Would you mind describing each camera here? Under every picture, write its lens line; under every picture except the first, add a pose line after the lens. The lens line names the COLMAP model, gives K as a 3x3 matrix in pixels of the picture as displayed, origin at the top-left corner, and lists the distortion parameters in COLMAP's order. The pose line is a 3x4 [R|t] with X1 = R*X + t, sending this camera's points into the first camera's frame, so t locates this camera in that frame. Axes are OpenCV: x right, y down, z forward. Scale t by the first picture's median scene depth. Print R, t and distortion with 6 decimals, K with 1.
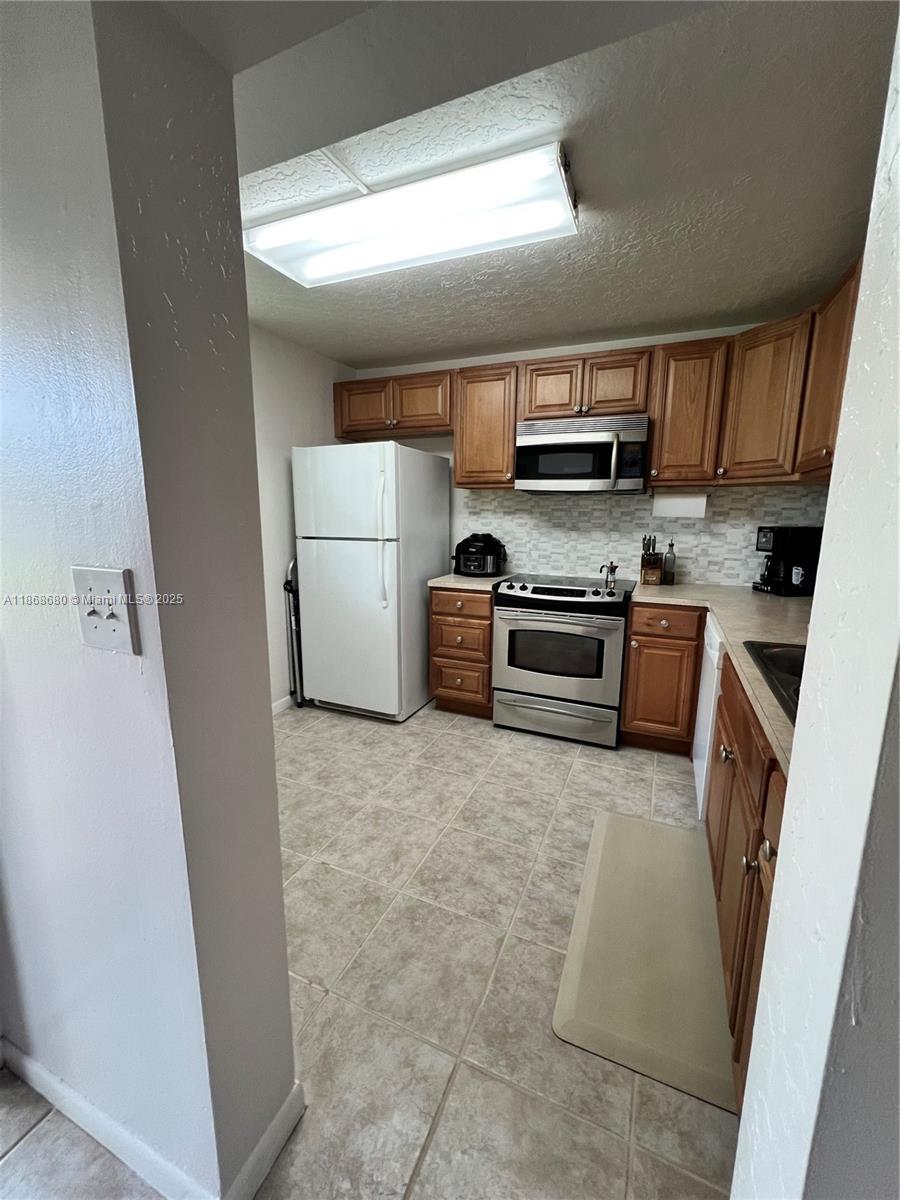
lens RADIAL K [[480.5, 0, 452.0], [0, 480.5, 601.4], [0, 0, 1]] dist [0.003632, 0.000102]
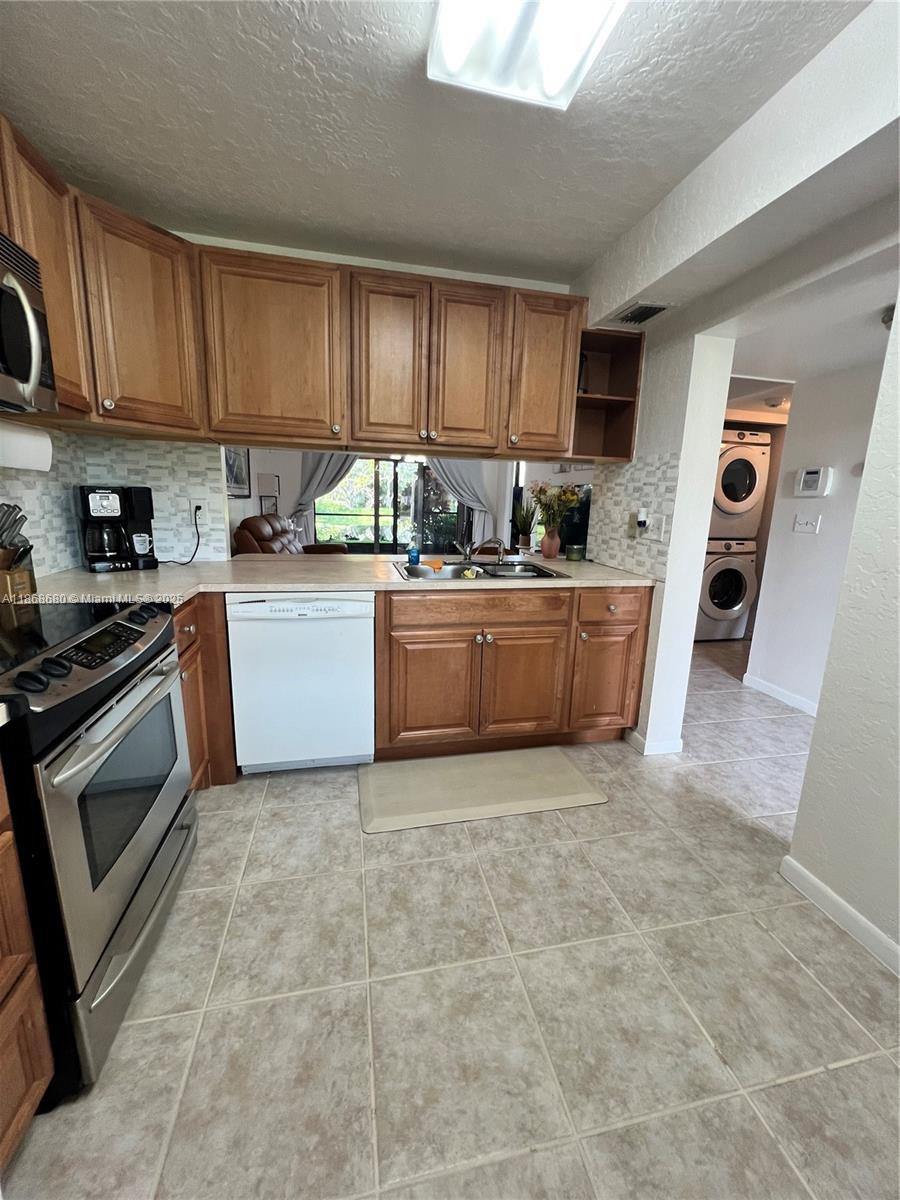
lens RADIAL K [[480.5, 0, 450.2], [0, 480.5, 593.8], [0, 0, 1]] dist [0.003632, 0.000102]
pose [[-0.589196, -0.185535, 0.786400, -0.364531], [0.113607, 0.944587, 0.307974, -0.203070], [-0.799963, 0.270798, -0.535469, 1.212551]]
